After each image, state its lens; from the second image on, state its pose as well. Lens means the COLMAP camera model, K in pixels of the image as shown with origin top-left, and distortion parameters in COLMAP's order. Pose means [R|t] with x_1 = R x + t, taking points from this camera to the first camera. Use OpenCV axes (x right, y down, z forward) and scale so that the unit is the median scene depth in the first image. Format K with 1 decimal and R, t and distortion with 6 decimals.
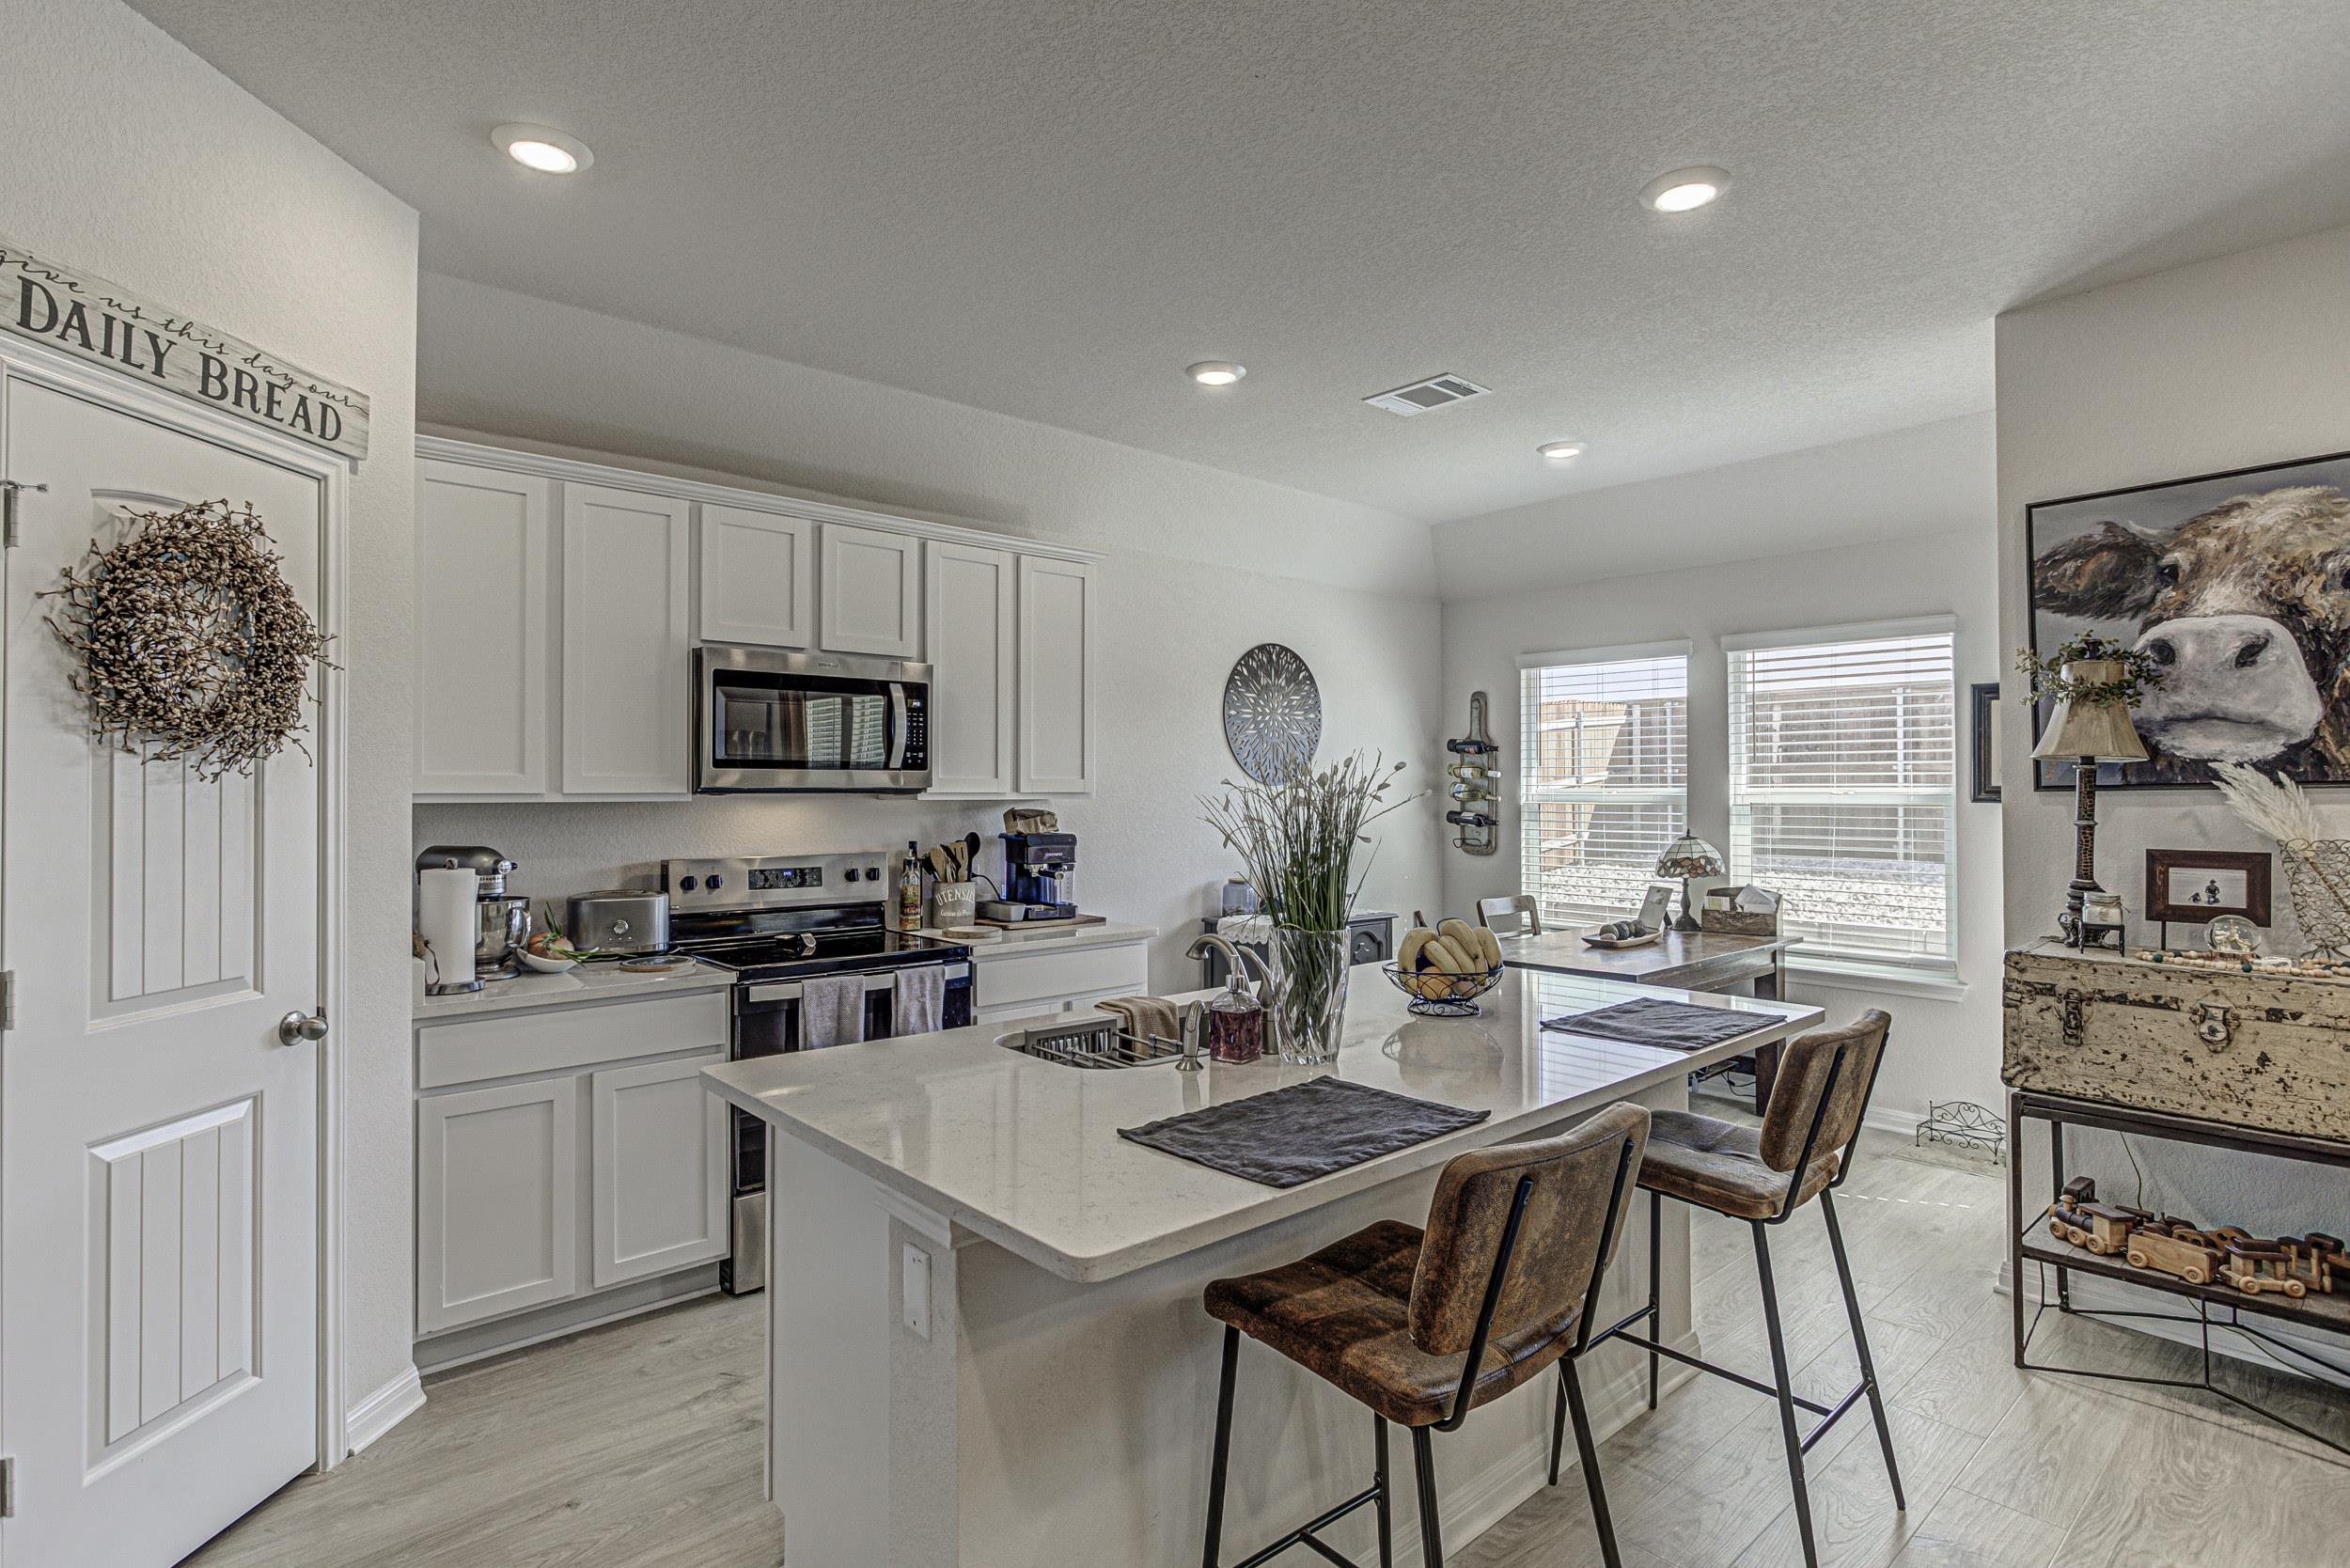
lens RADIAL K [[1154.1, 0, 1167.2], [0, 1154.1, 768.6], [0, 0, 1]] dist [-0.002338, 0.000508]
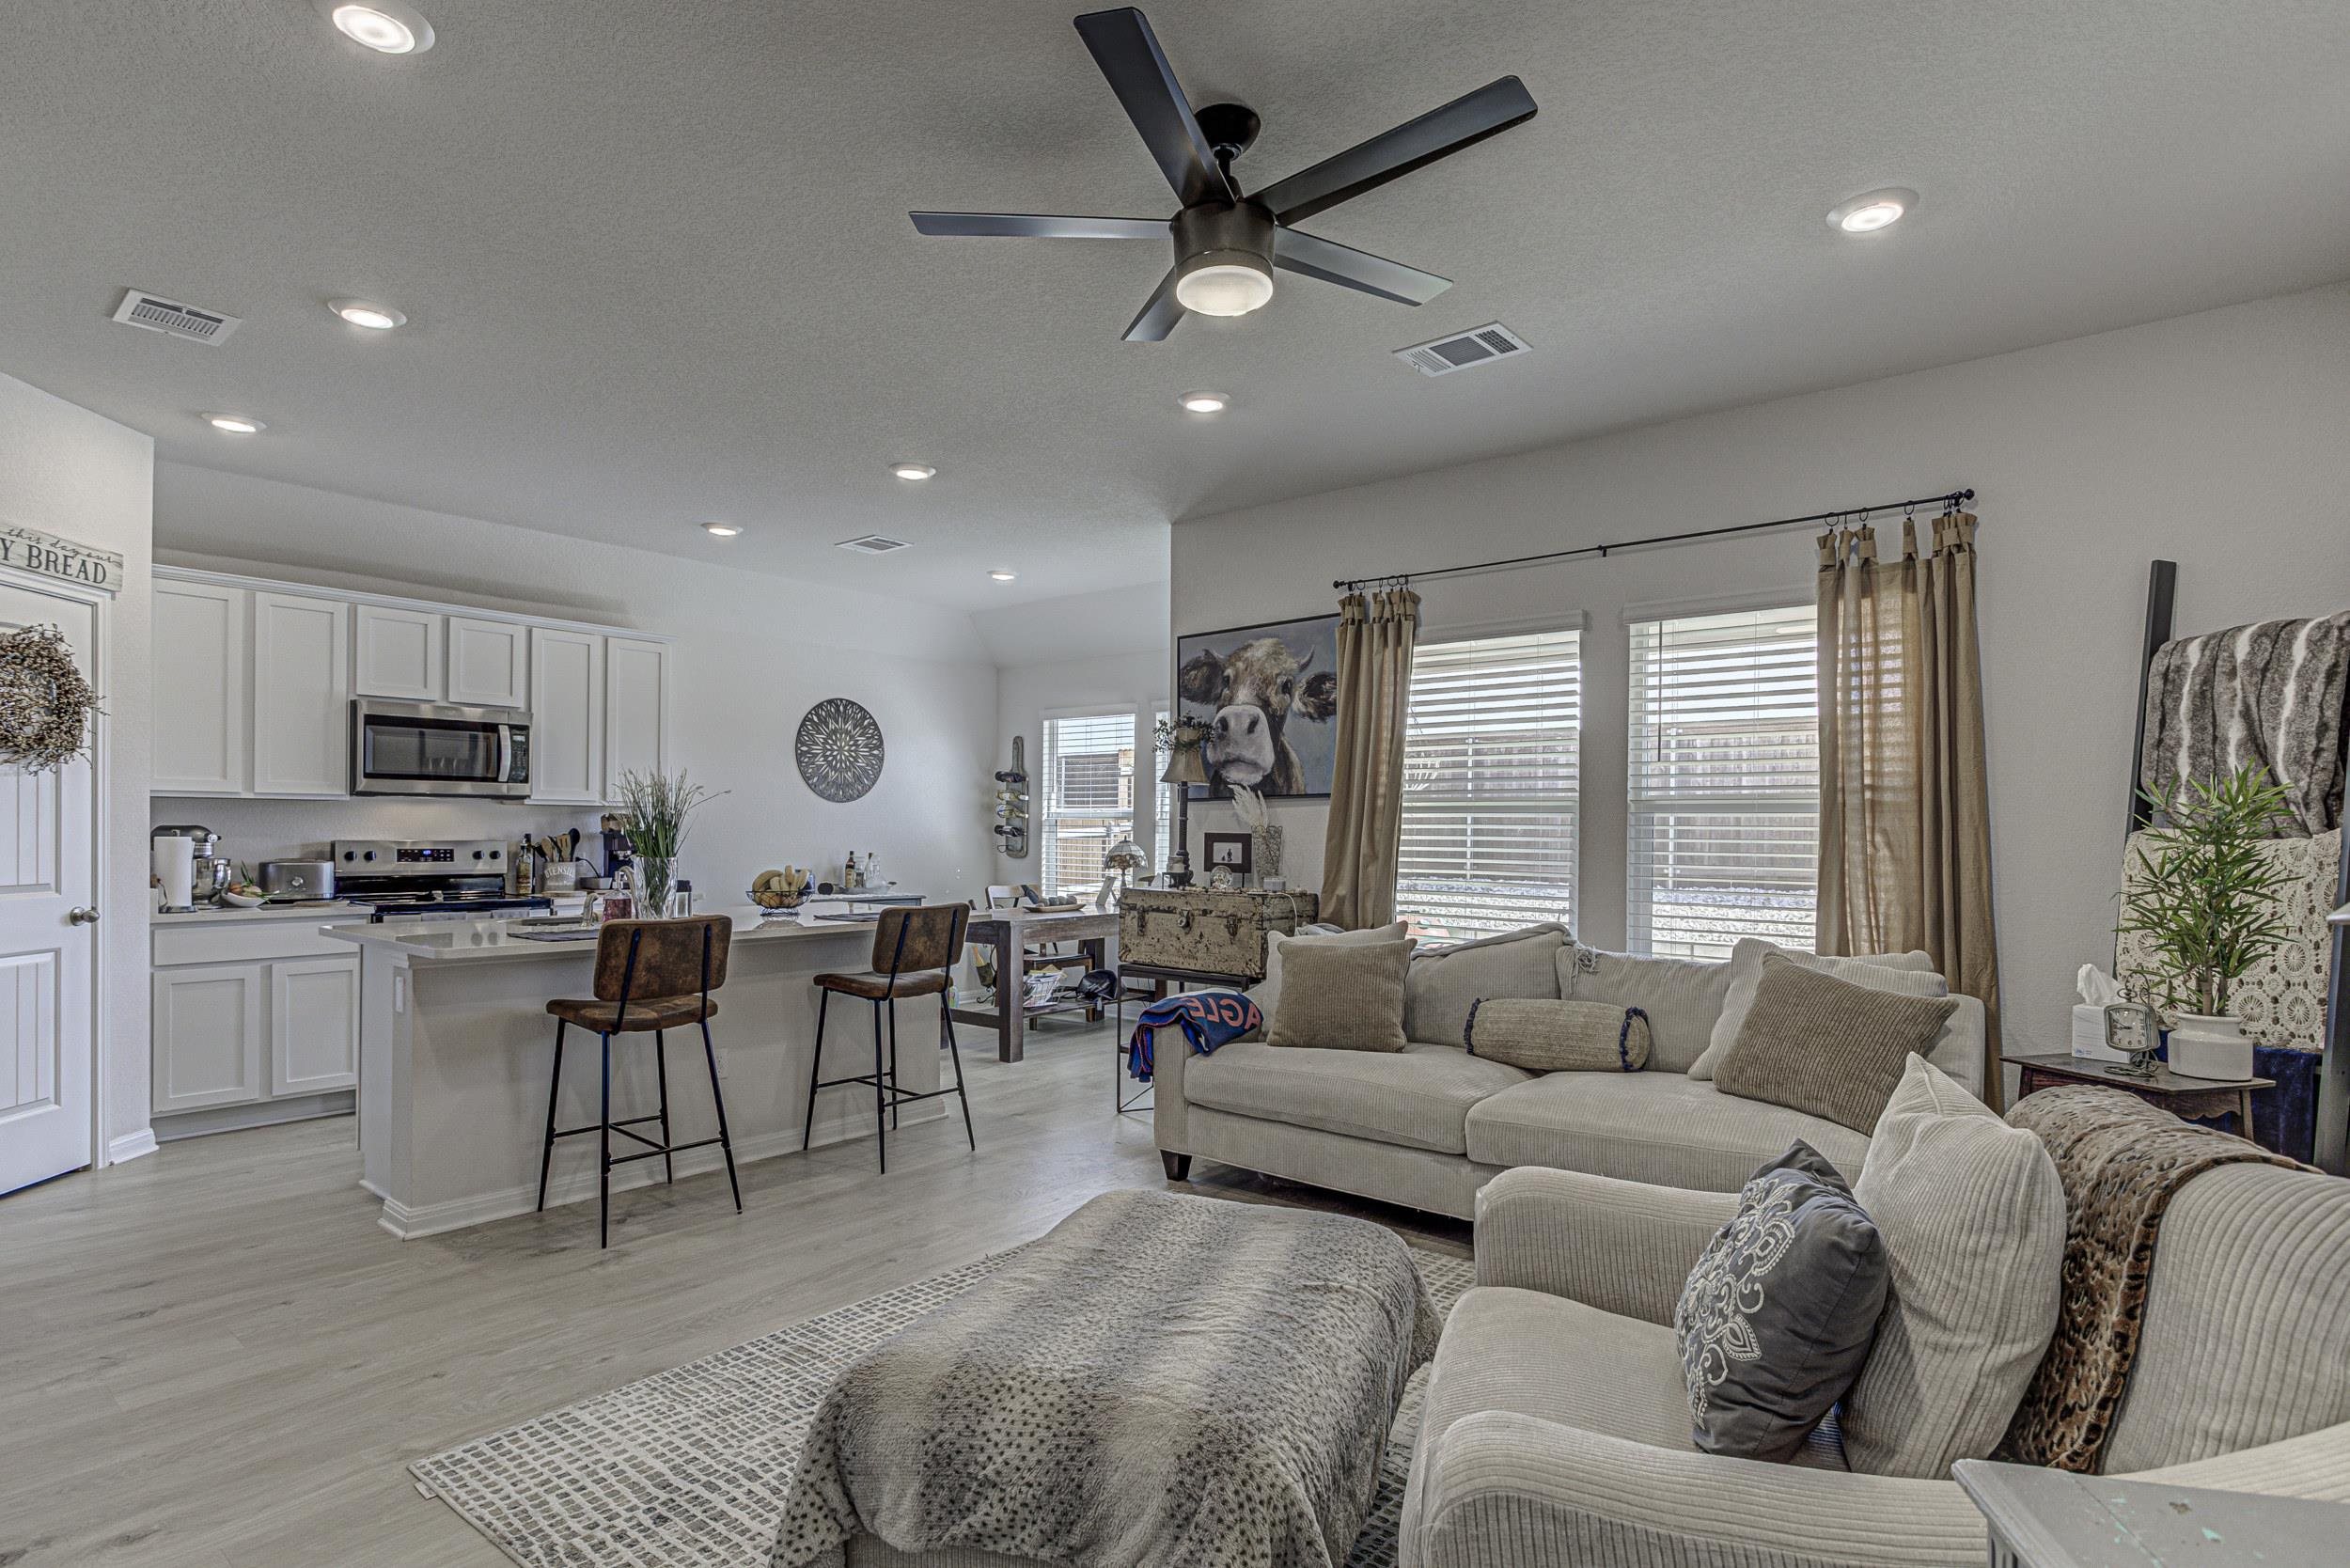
lens RADIAL K [[1154.1, 0, 1139.5], [0, 1154.1, 822.0], [0, 0, 1]] dist [-0.002338, 0.000508]
pose [[0.989698, 0.008829, 0.142900, 0.403135], [-0.010794, 0.999857, 0.012983, 0.025813], [-0.142765, -0.014391, 0.989652, -0.657509]]
